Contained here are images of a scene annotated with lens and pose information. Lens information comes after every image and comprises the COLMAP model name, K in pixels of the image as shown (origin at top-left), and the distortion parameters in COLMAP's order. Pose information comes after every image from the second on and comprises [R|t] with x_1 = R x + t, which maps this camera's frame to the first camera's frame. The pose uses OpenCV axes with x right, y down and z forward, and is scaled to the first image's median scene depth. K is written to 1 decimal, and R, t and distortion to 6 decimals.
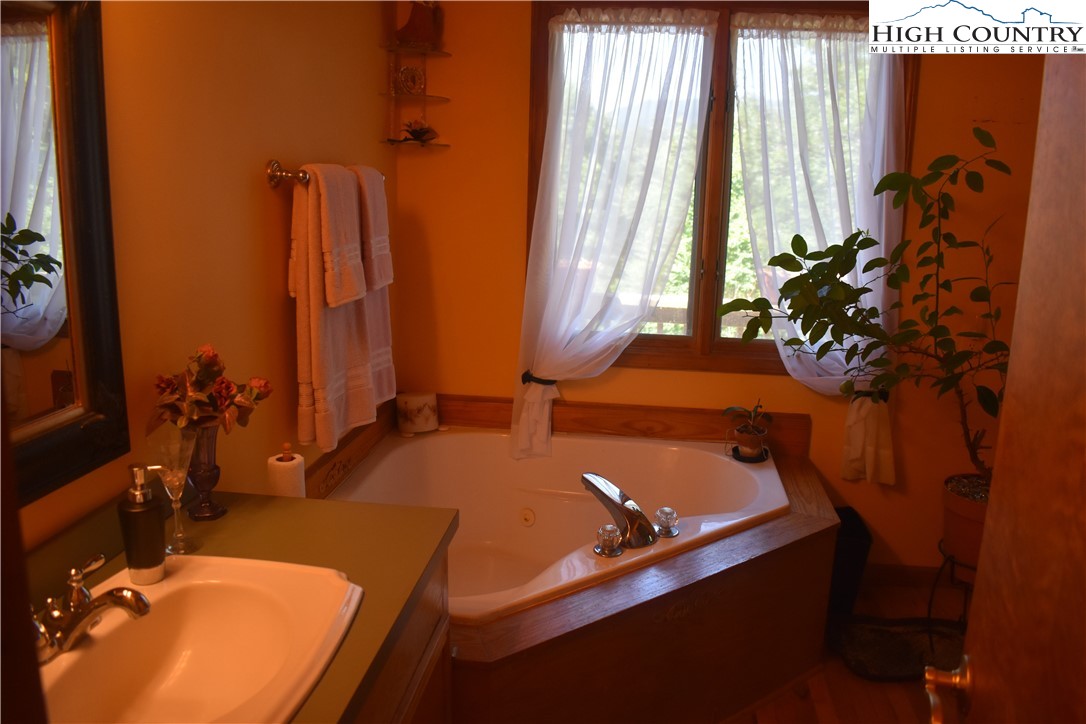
lens RADIAL K [[857.0, 0, 543.0], [0, 857.0, 362.0], [0, 0, 1]] dist [-0.087001, 0.009433]
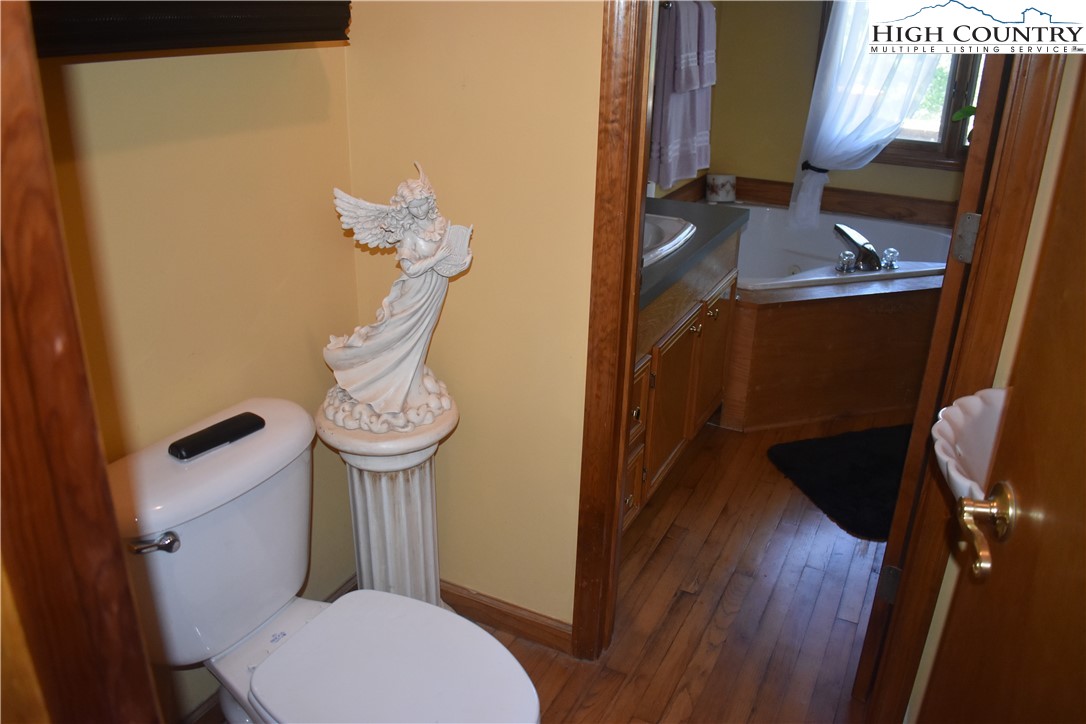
lens RADIAL K [[857.0, 0, 543.0], [0, 857.0, 362.0], [0, 0, 1]] dist [-0.087001, 0.009433]
pose [[0.943074, 0.122557, -0.309177, 0.040734], [-0.067923, 0.981008, 0.181684, 0.106811], [0.325572, -0.150341, 0.933488, -0.417074]]
